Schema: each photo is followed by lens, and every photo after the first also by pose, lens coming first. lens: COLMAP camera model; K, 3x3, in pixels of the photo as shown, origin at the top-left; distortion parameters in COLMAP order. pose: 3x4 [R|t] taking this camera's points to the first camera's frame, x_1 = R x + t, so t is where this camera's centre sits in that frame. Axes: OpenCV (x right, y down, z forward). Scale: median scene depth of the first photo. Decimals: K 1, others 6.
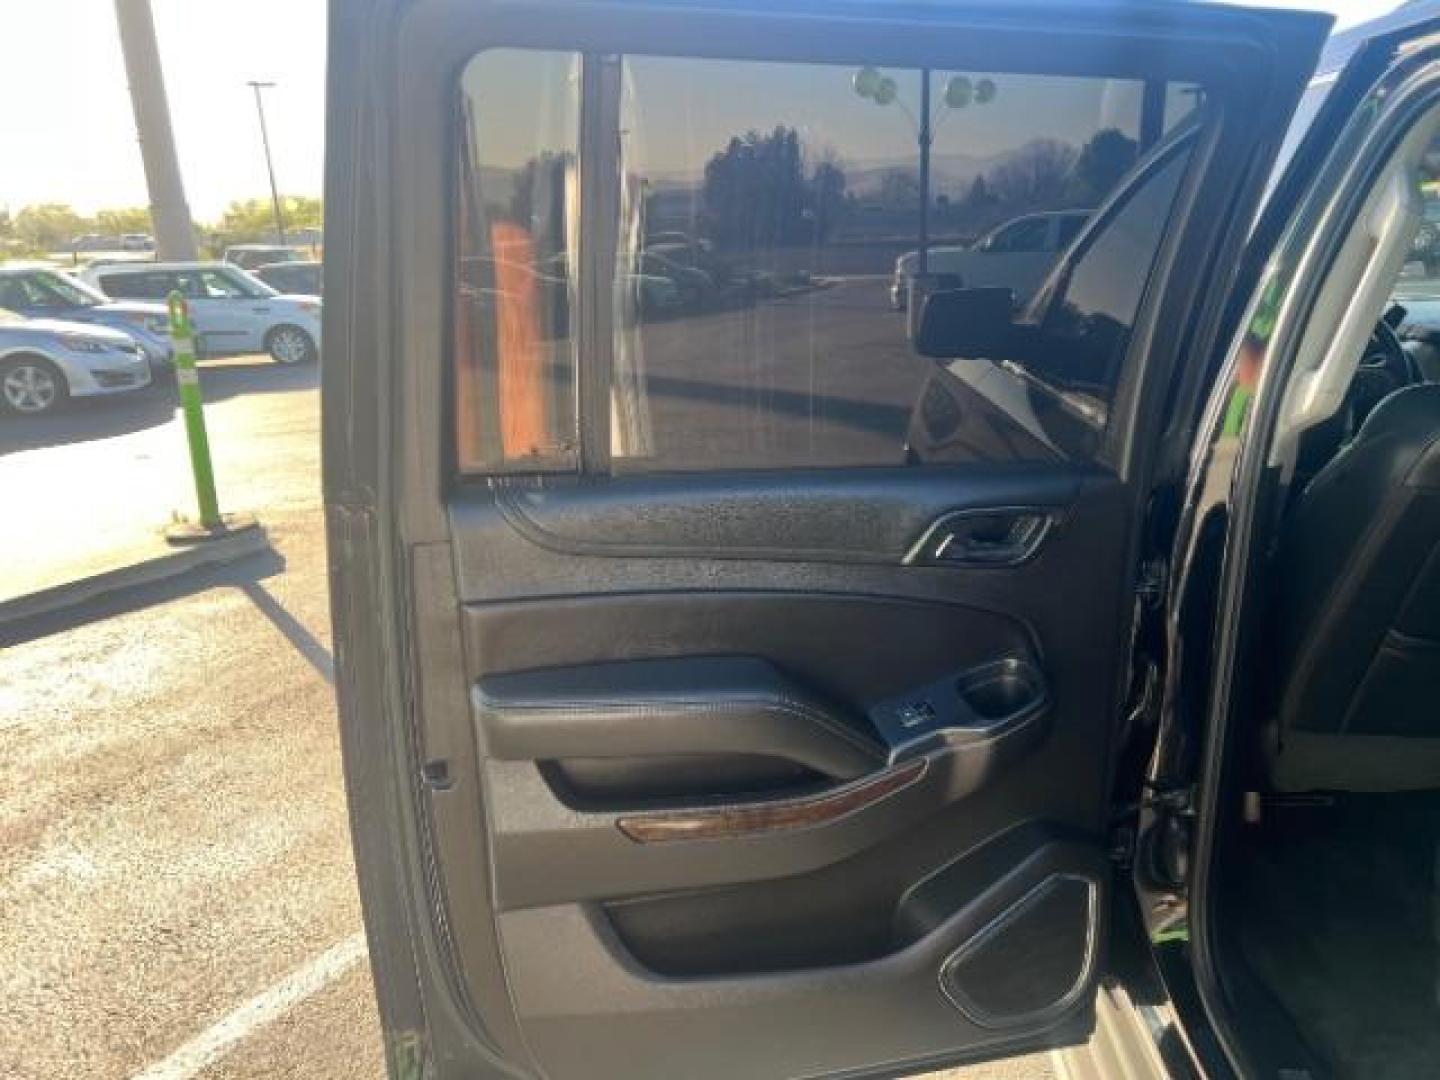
lens RADIAL K [[1082.1, 0, 718.6], [0, 1082.1, 545.7], [0, 0, 1]] dist [0.063224, -0.065903]
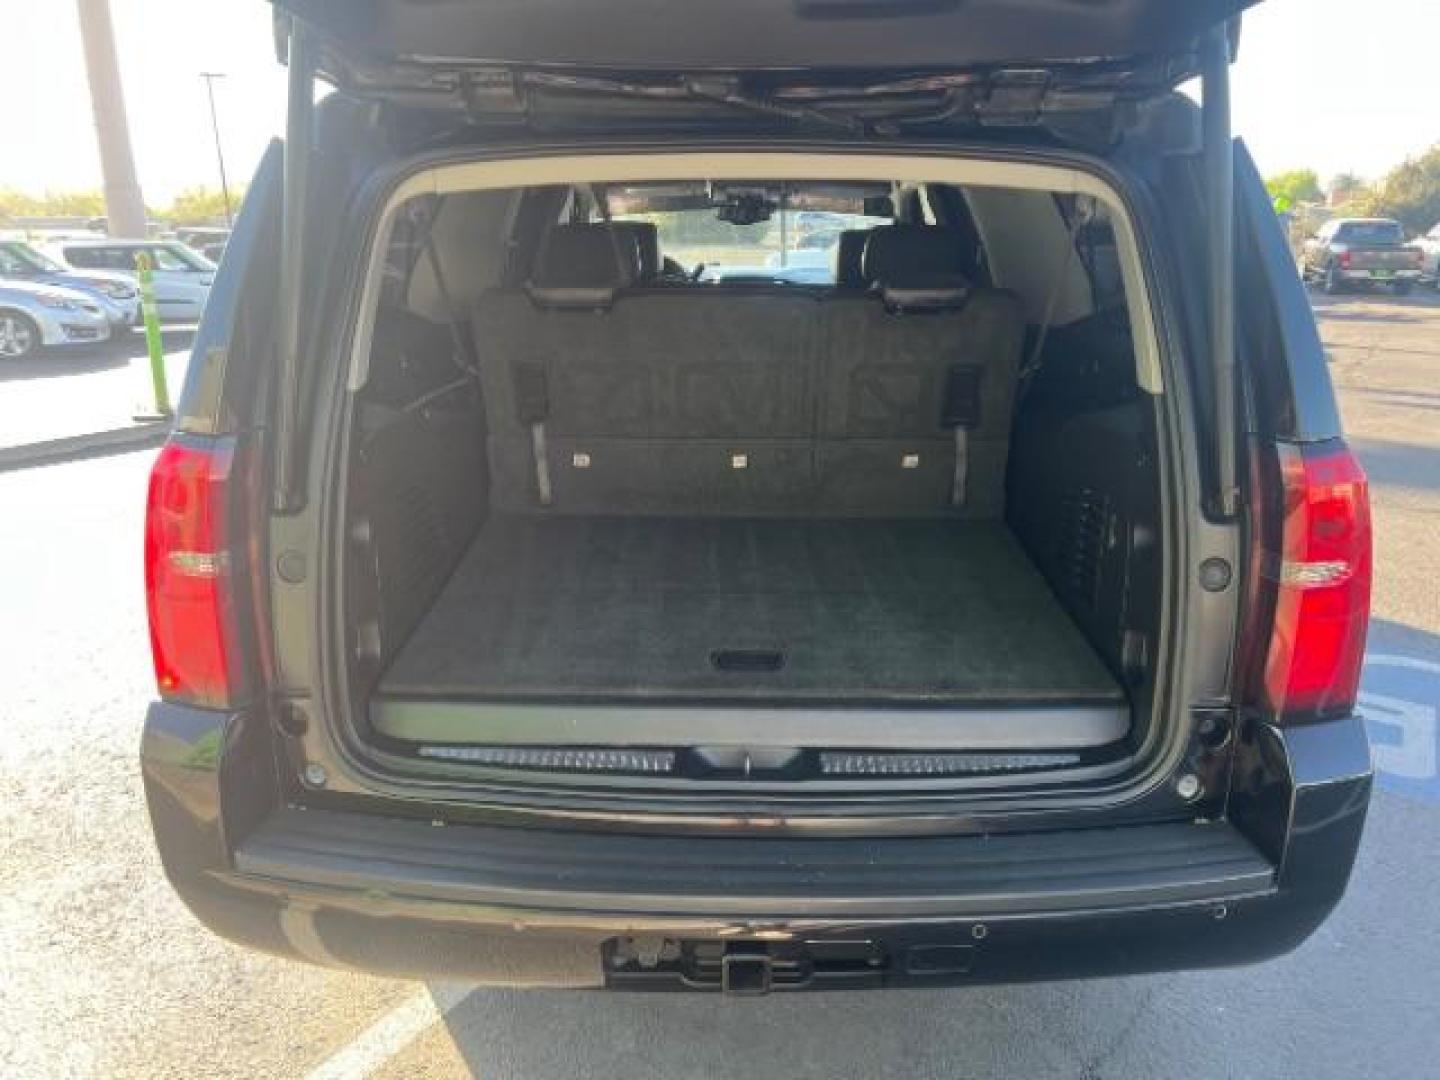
lens RADIAL K [[1082.1, 0, 718.6], [0, 1082.1, 545.7], [0, 0, 1]] dist [0.063224, -0.065903]
pose [[0.998896, 0.020311, 0.042348, 0.077482], [-0.020328, 0.999793, -0.000030, 0.050800], [-0.042340, -0.000831, 0.999103, -0.175261]]
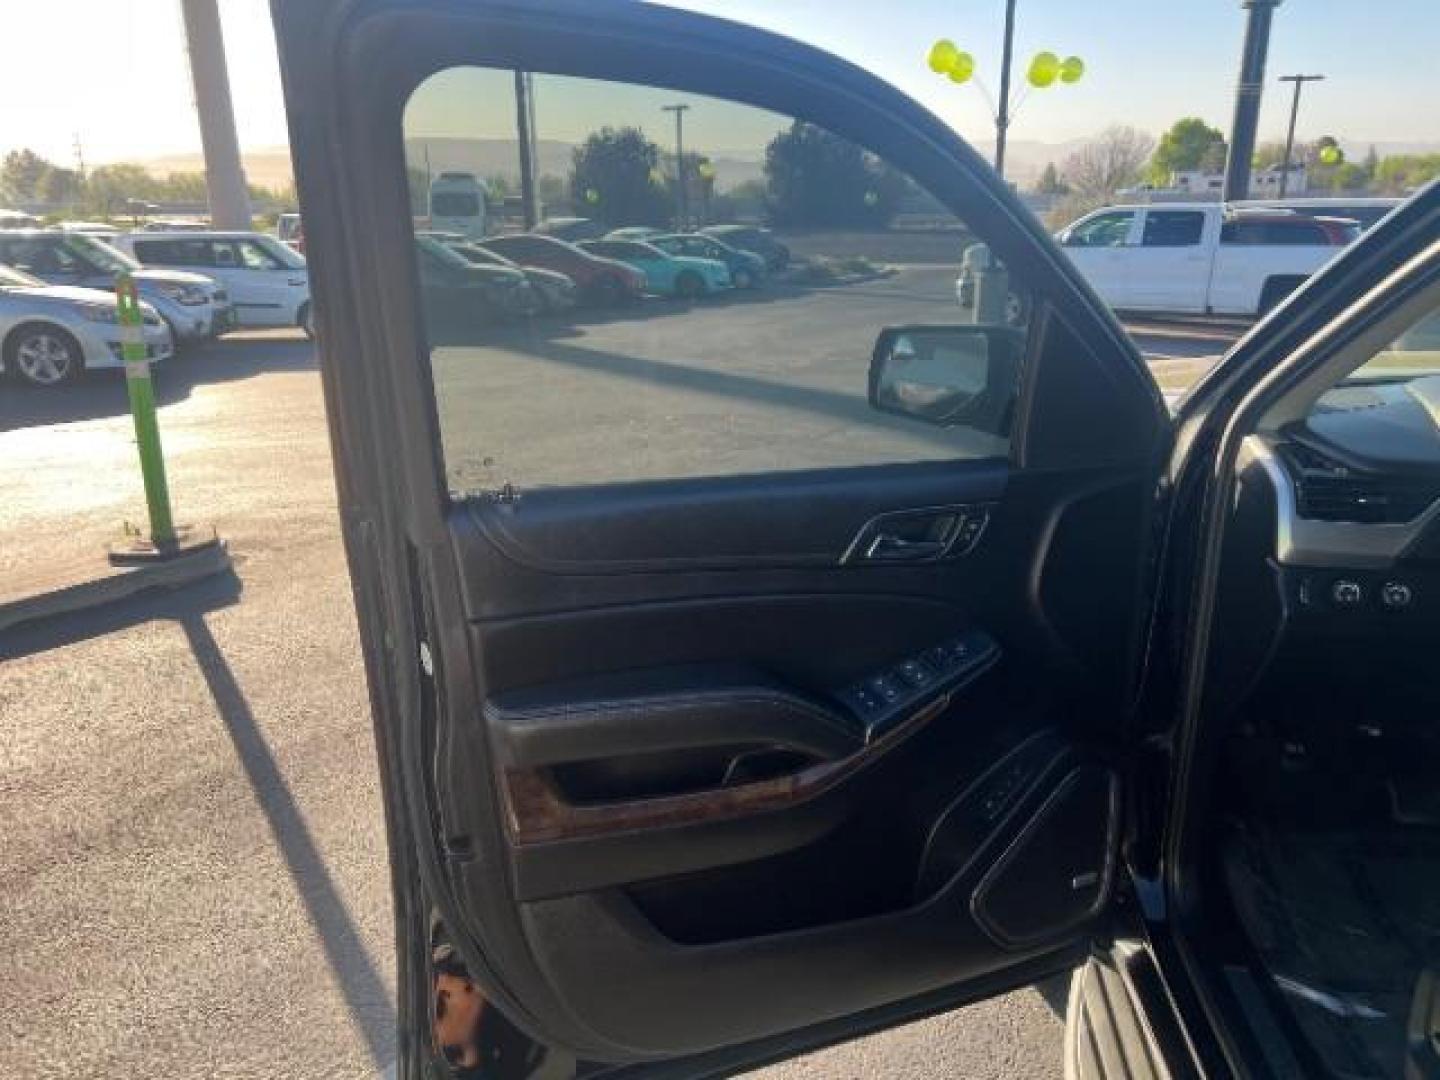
lens RADIAL K [[1075.9, 0, 706.9], [0, 1075.9, 563.4], [0, 0, 1]] dist [0.066449, -0.077852]
pose [[0.997522, 0.048106, -0.051329, 0.004316], [-0.046408, 0.998352, 0.033771, -0.017178], [0.052869, -0.031305, 0.998111, 0.054393]]
